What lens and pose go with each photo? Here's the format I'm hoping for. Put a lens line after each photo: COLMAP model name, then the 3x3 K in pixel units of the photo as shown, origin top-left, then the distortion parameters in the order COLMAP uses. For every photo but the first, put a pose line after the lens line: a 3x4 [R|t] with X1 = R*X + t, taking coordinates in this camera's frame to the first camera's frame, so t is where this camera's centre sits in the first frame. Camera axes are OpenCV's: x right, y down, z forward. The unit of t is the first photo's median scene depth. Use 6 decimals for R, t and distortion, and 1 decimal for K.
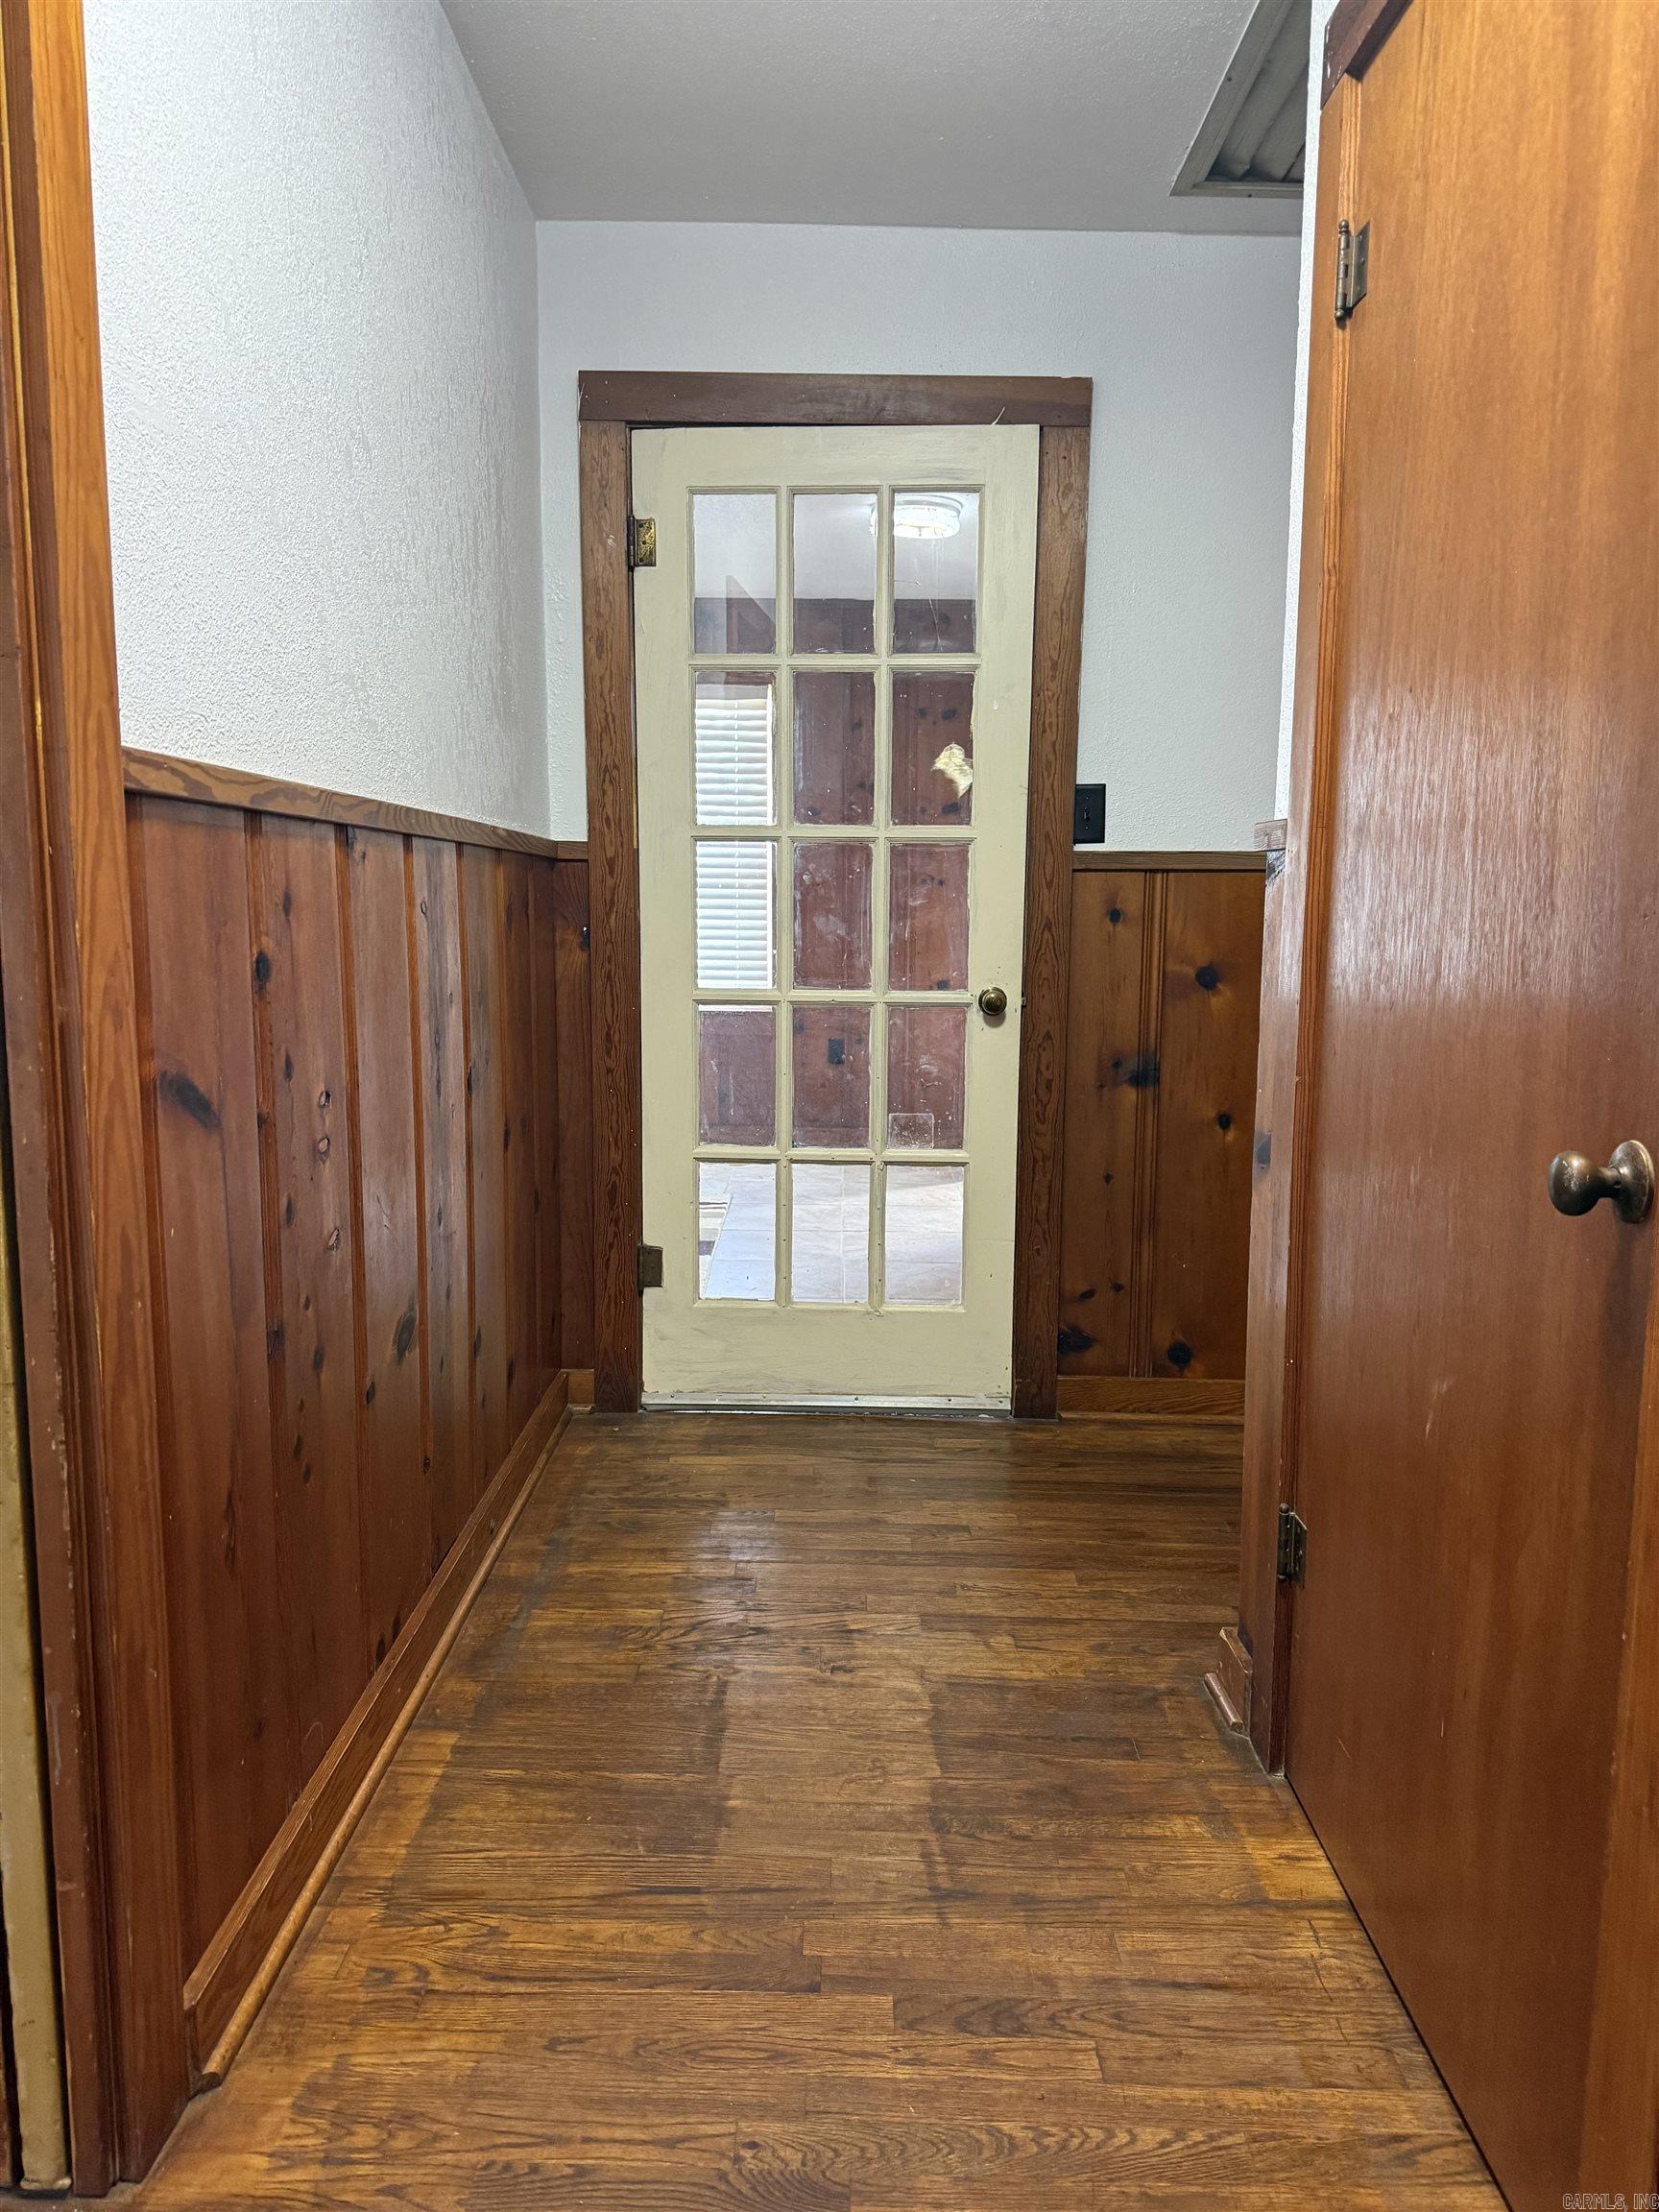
lens RADIAL K [[1544.8, 0, 822.8], [0, 1544.8, 1099.0], [0, 0, 1]] dist [0.052681, -0.078773]
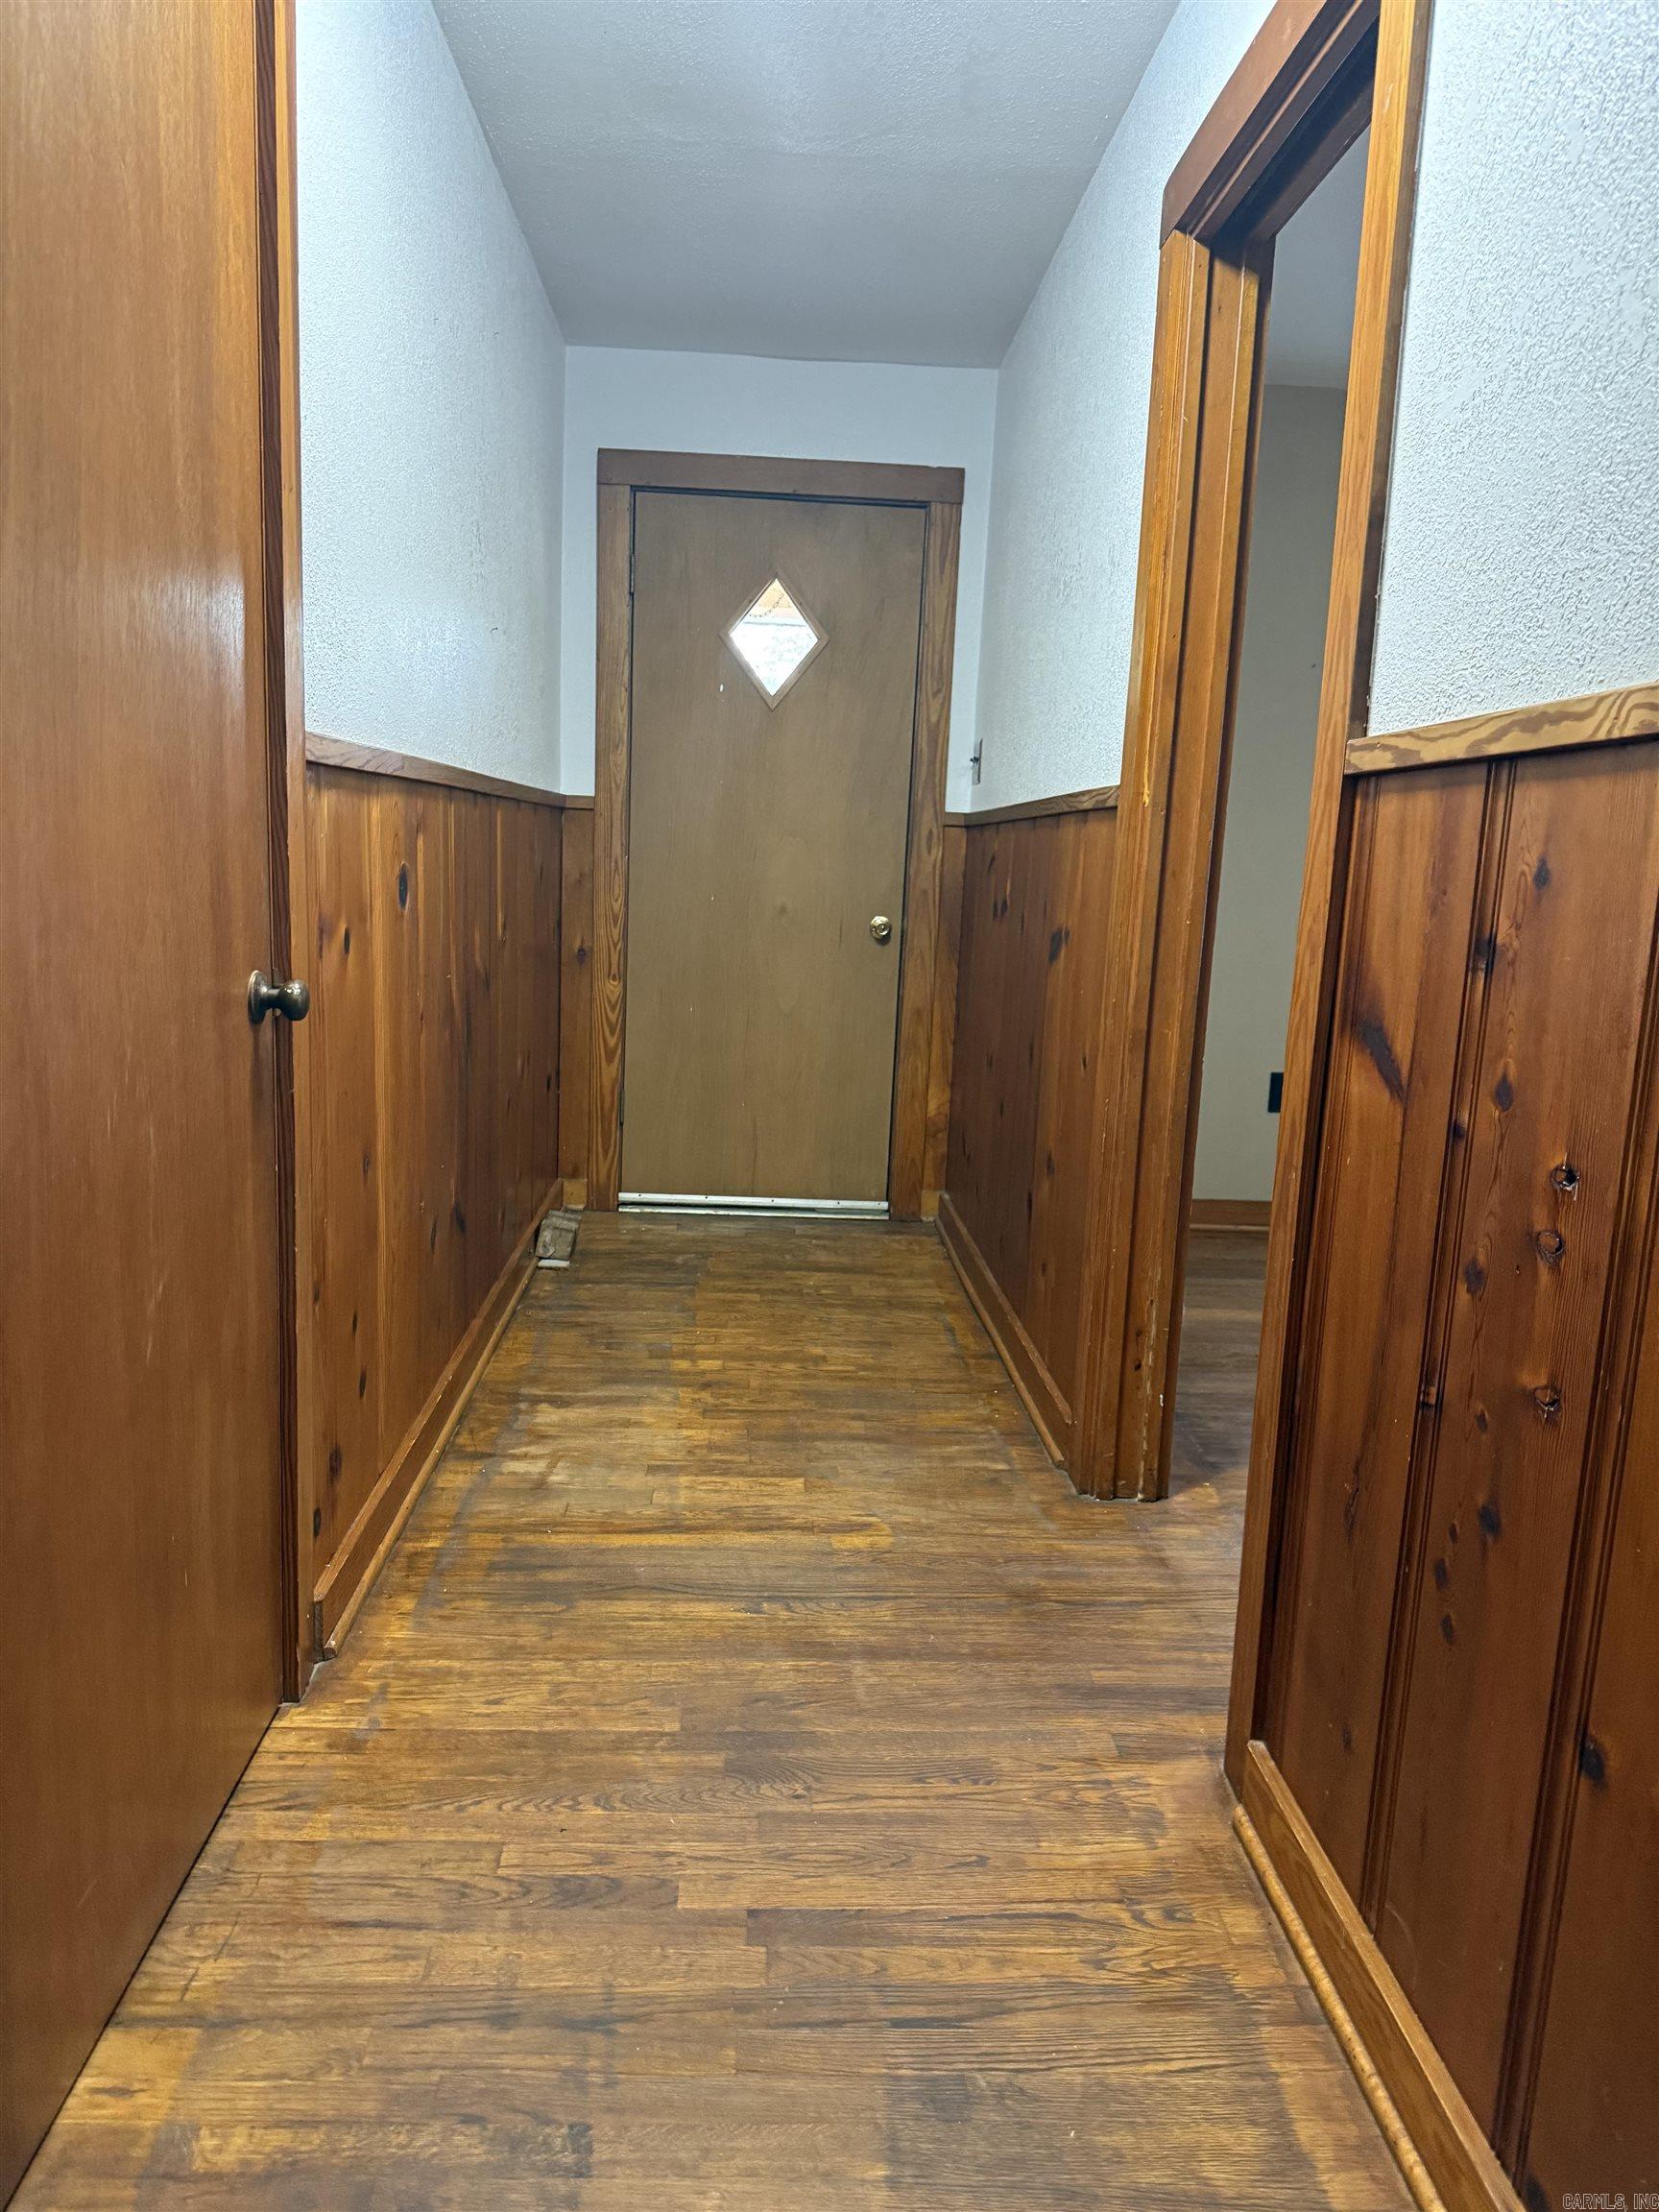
lens RADIAL K [[1544.8, 0, 826.9], [0, 1544.8, 1117.6], [0, 0, 1]] dist [0.052681, -0.078773]
pose [[-0.997300, -0.036872, -0.063509, 0.030153], [-0.053675, 0.956215, 0.287702, -0.220199], [0.050120, 0.290334, -0.955612, 1.813929]]
